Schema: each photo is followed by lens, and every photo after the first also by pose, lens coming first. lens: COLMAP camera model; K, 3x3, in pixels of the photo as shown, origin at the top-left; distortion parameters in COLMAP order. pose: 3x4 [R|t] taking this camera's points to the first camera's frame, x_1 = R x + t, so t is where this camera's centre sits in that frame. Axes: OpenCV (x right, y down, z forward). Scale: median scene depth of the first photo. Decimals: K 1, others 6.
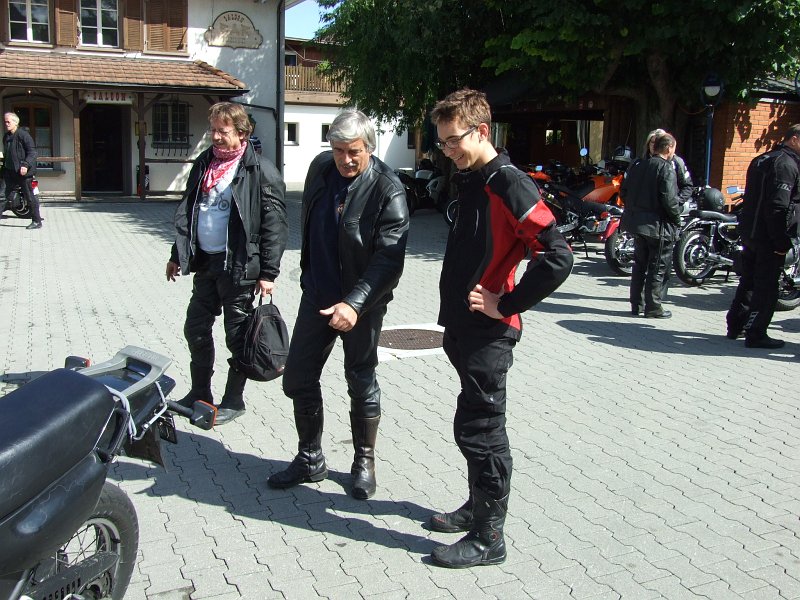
lens RADIAL K [[847.0, 0, 400.0], [0, 847.0, 300.0], [0, 0, 1]] dist [-0.019462, 0.013129]
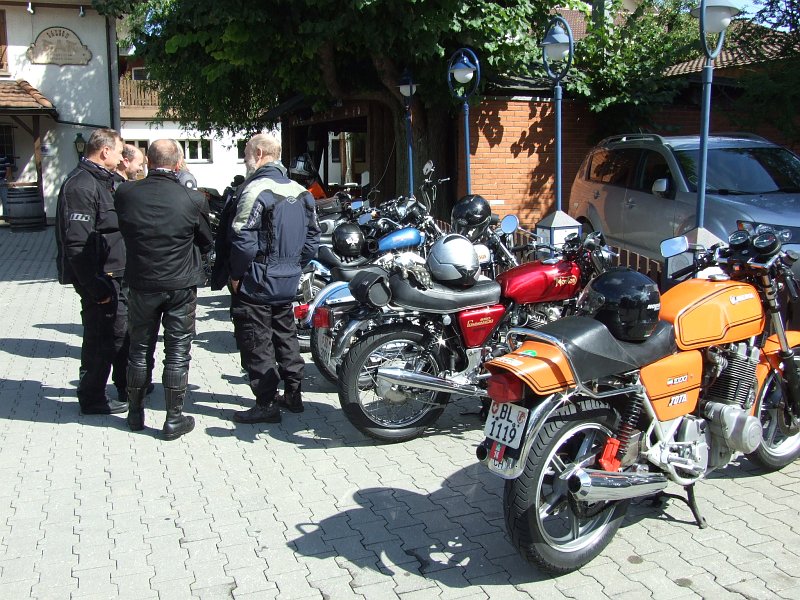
lens RADIAL K [[847.0, 0, 400.0], [0, 847.0, 300.0], [0, 0, 1]] dist [-0.019462, 0.013129]
pose [[0.997092, -0.018766, -0.073858, 0.419186], [0.017697, 0.999729, -0.015100, -0.018082], [0.074122, 0.013749, 0.997154, 0.130074]]
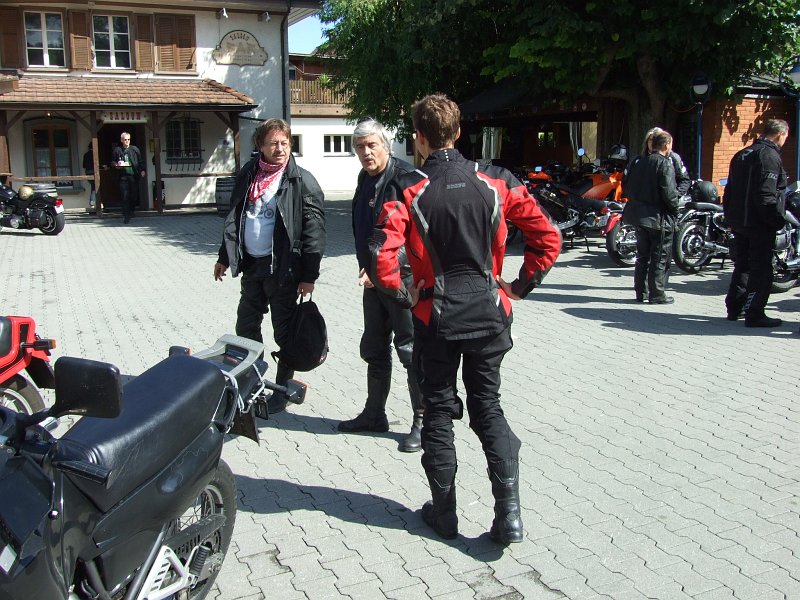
lens RADIAL K [[819.1, 0, 400.0], [0, 819.1, 300.0], [0, 0, 1]] dist [-0.011976, 0.008023]
pose [[0.999271, -0.038166, 0.000718, -0.017549], [0.038167, 0.999269, -0.002195, 0.003905], [-0.000634, 0.002221, 0.999997, -0.023999]]
